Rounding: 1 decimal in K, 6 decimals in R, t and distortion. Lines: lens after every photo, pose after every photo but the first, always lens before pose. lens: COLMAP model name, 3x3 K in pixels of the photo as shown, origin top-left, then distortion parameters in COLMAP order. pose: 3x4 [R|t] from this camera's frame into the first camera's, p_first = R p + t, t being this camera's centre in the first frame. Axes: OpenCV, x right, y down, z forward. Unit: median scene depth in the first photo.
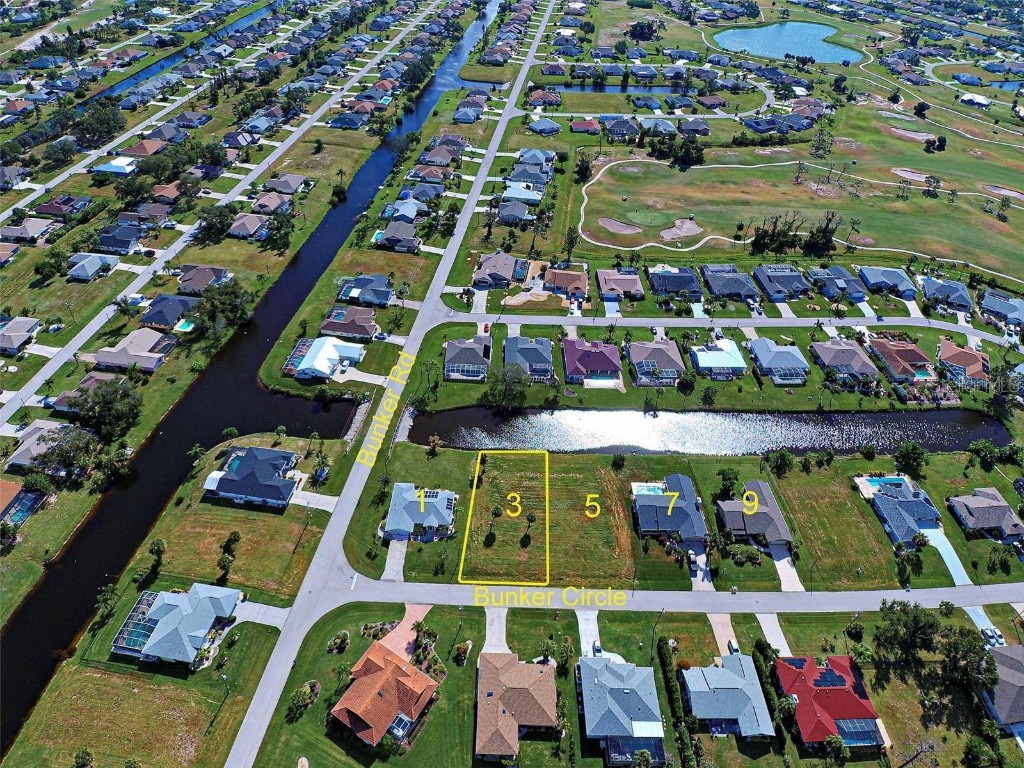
lens RADIAL K [[612.1, 0, 498.3], [0, 612.1, 382.7], [0, 0, 1]] dist [0.089706, -0.121028]
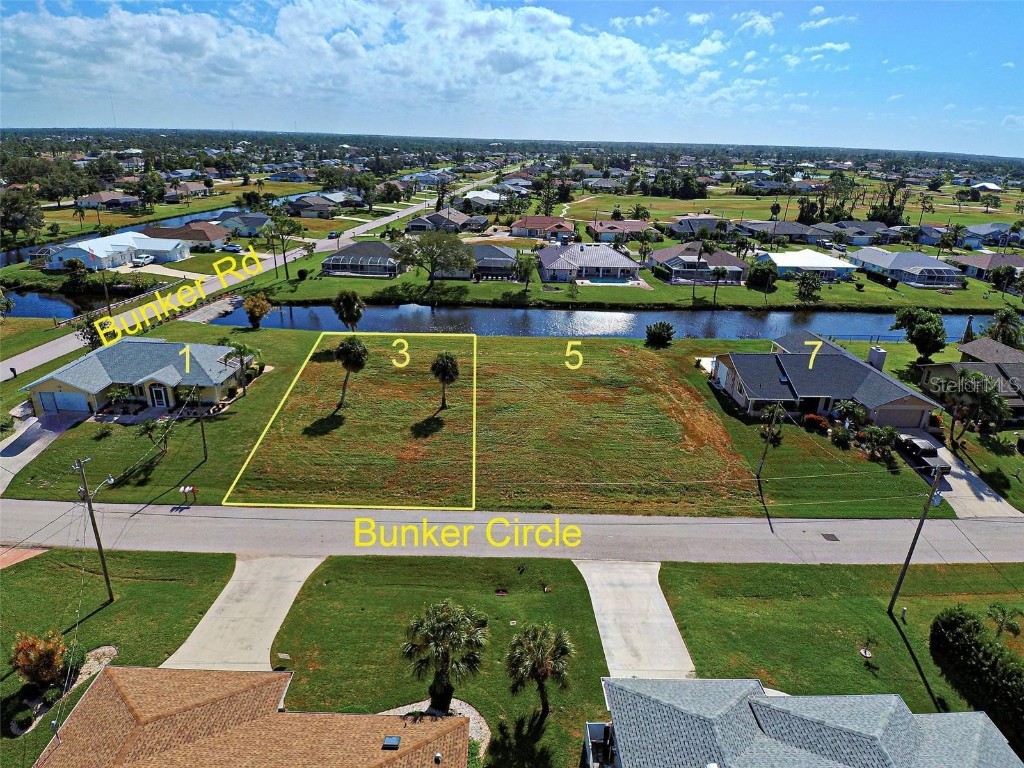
lens RADIAL K [[612.1, 0, 498.3], [0, 612.1, 382.7], [0, 0, 1]] dist [0.089706, -0.121028]
pose [[0.999881, -0.011655, 0.010084, 0.081208], [0.014452, 0.936351, -0.350767, 0.355020], [-0.005354, 0.350871, 0.936408, 0.657359]]
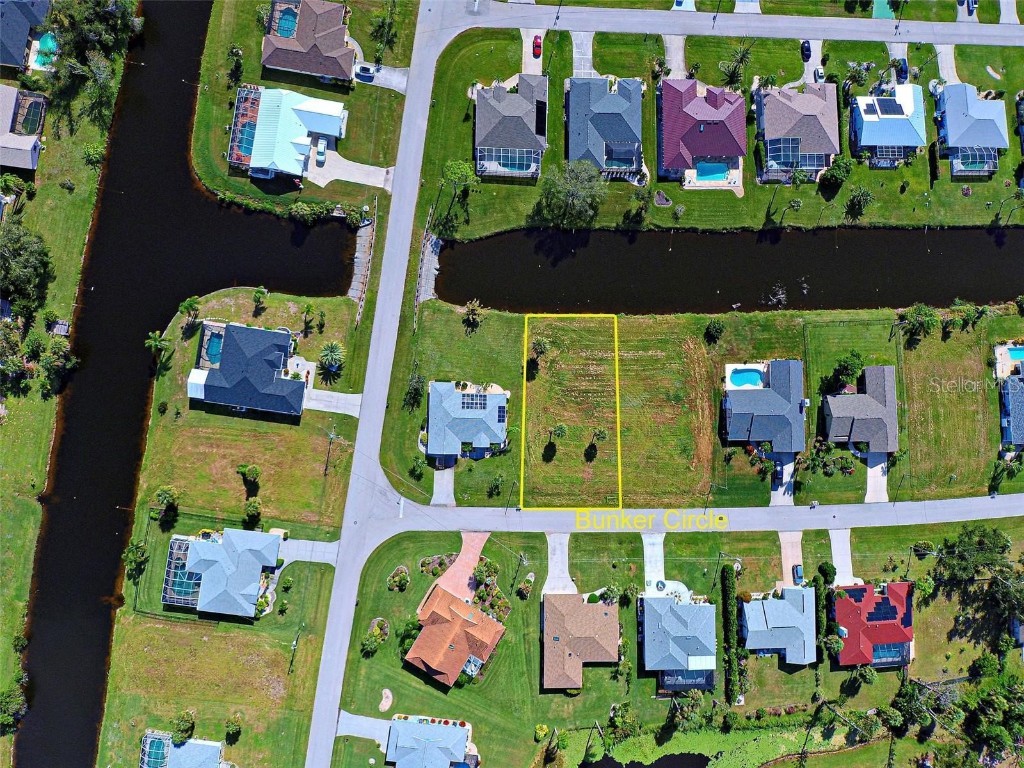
lens RADIAL K [[612.1, 0, 498.3], [0, 612.1, 382.7], [0, 0, 1]] dist [0.089706, -0.121028]
pose [[0.999605, -0.006984, 0.027220, -0.107427], [-0.014972, 0.687347, 0.726175, -0.430219], [-0.023781, -0.726295, 0.686971, 0.479828]]
